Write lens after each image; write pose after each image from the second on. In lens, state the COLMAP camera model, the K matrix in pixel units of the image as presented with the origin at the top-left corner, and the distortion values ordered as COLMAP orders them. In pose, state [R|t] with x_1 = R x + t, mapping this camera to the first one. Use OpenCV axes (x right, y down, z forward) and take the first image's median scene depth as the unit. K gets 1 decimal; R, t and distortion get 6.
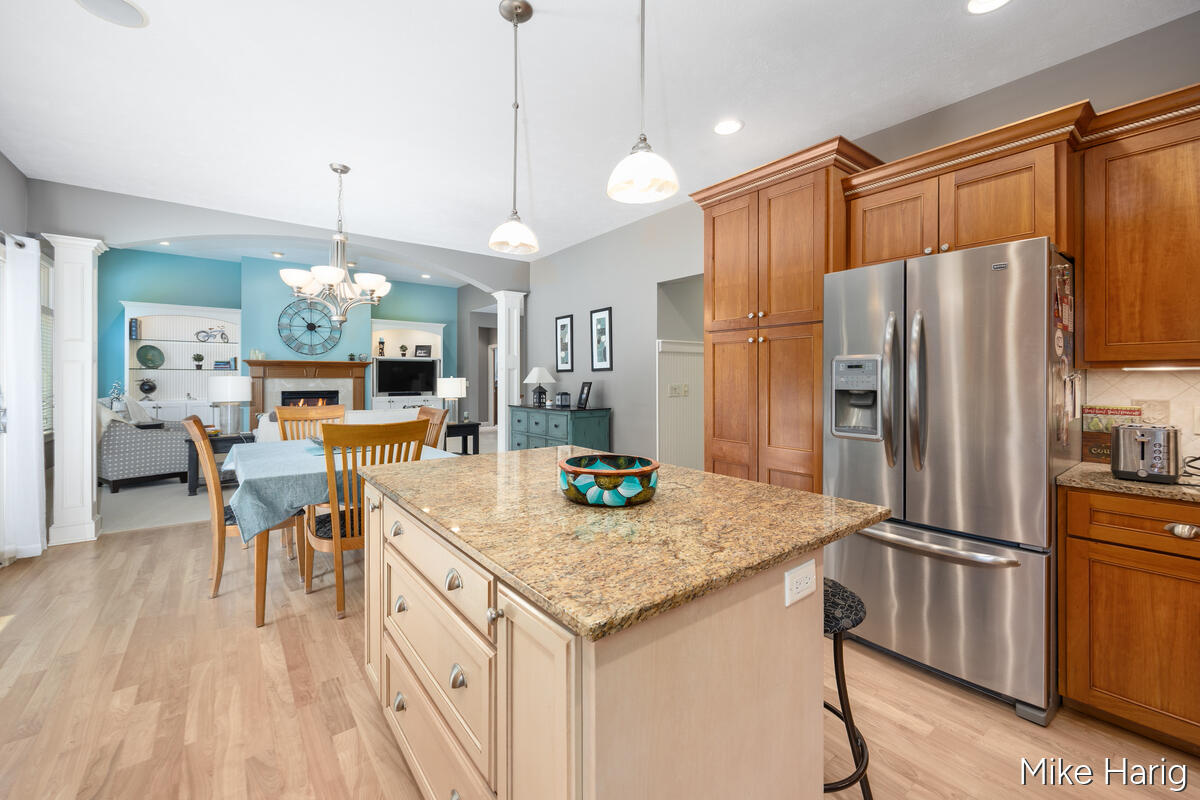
lens RADIAL K [[480.0, 0, 593.3], [0, 480.0, 376.3], [0, 0, 1]] dist [-0.001888, -0.000395]
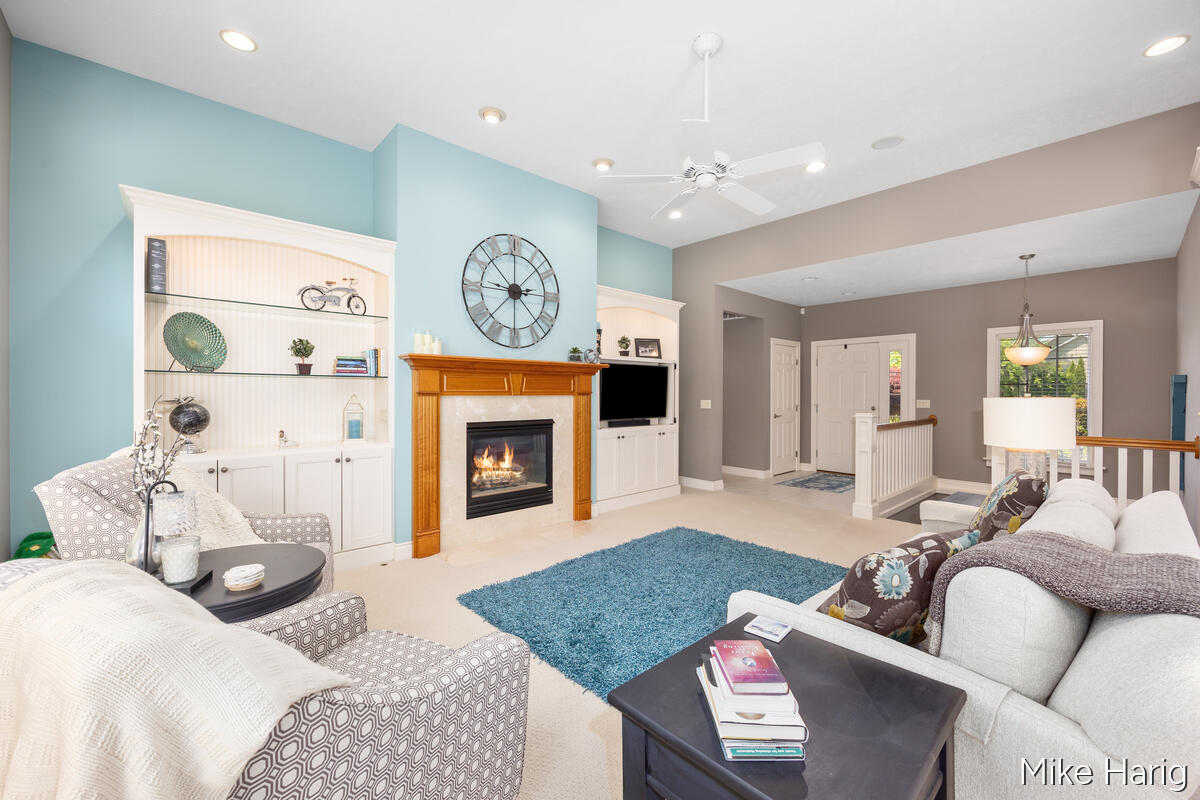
lens RADIAL K [[480.0, 0, 594.7], [0, 480.0, 396.3], [0, 0, 1]] dist [-0.001888, -0.000395]
pose [[0.996739, 0.002228, 0.080658, -1.783494], [-0.003072, 0.999942, 0.010338, -0.002027], [-0.080630, -0.010552, 0.996688, 1.640432]]
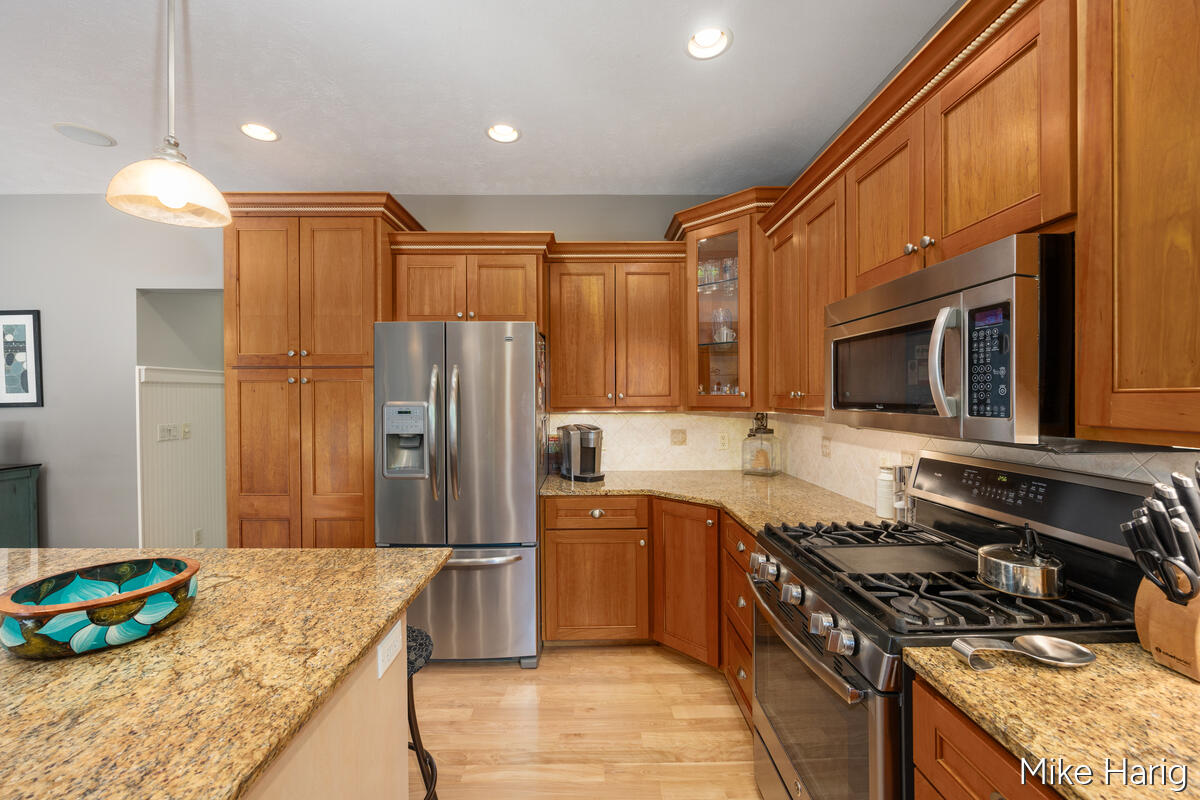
lens RADIAL K [[480.0, 0, 584.5], [0, 480.0, 397.3], [0, 0, 1]] dist [-0.001888, -0.000395]
pose [[0.608645, -0.011240, 0.793363, -0.051348], [0.005627, 0.999936, 0.009850, -0.048702], [-0.793423, -0.001531, 0.608669, 0.013485]]
